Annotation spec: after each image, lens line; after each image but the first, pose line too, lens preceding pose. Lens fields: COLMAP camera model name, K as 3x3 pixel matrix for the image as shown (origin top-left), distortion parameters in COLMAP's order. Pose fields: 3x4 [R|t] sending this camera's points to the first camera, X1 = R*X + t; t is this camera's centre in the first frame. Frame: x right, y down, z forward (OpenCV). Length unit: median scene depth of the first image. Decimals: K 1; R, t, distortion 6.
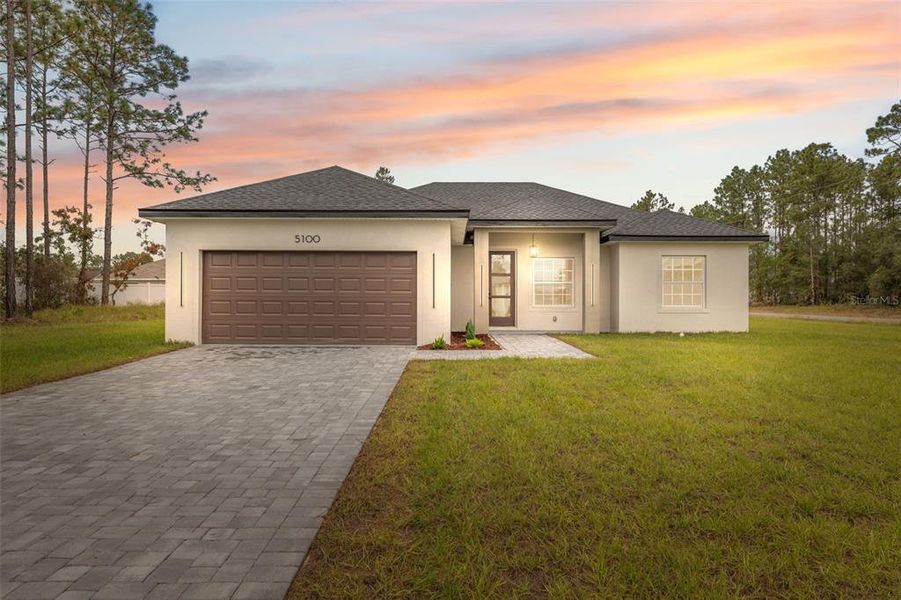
lens RADIAL K [[637.6, 0, 450.7], [0, 637.6, 327.9], [0, 0, 1]] dist [-0.001465, 0.001823]
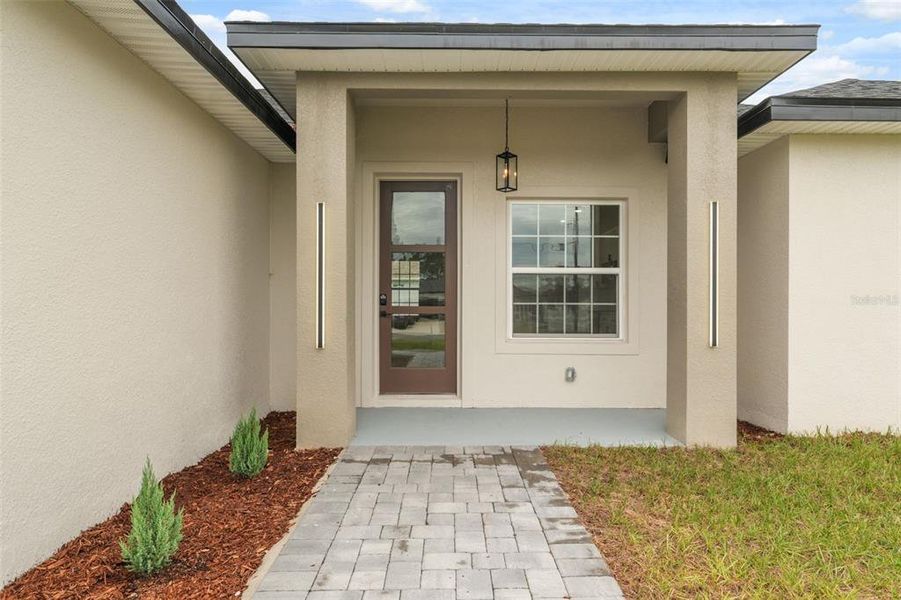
lens RADIAL K [[525.5, 0, 450.5], [0, 525.5, 300.0], [0, 0, 1]] dist [0.000577, -0.000064]
pose [[0.999790, 0.001920, -0.020415, 0.062292], [-0.002254, 0.999864, -0.016349, -0.029844], [0.020381, 0.016391, 0.999658, 0.427219]]
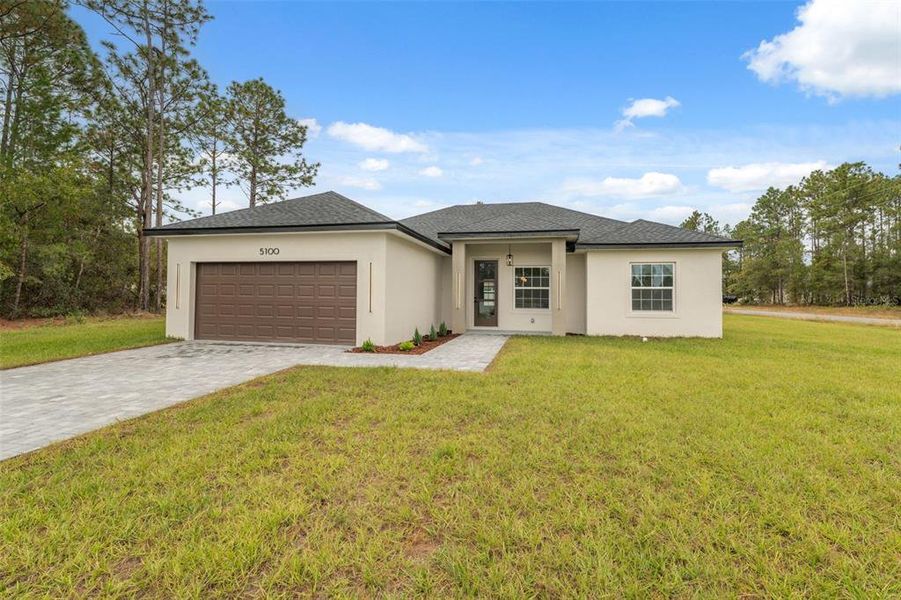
lens RADIAL K [[448.5, 0, 450.3], [0, 448.5, 305.4], [0, 0, 1]] dist [-0.001489, 0.000413]
pose [[0.972748, 0.010692, -0.231619, 0.122620], [-0.016632, 0.999581, -0.023707, -0.011895], [0.231268, 0.026913, 0.972518, 0.123755]]
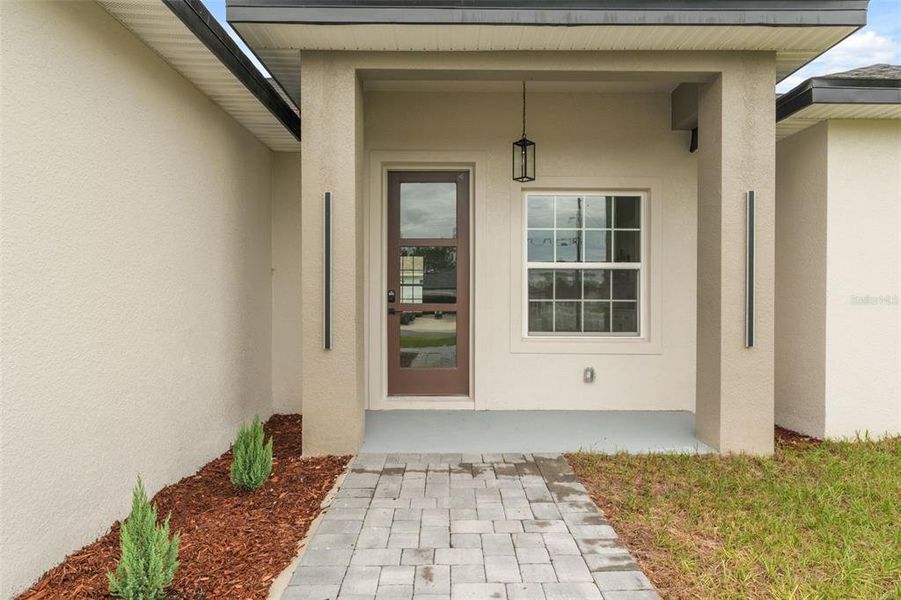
lens RADIAL K [[525.5, 0, 450.5], [0, 525.5, 300.0], [0, 0, 1]] dist [0.000577, -0.000064]
pose [[0.999821, 0.001246, -0.018867, 0.058092], [-0.001413, 0.999960, -0.008818, -0.030173], [0.018855, 0.008843, 0.999783, 0.436013]]
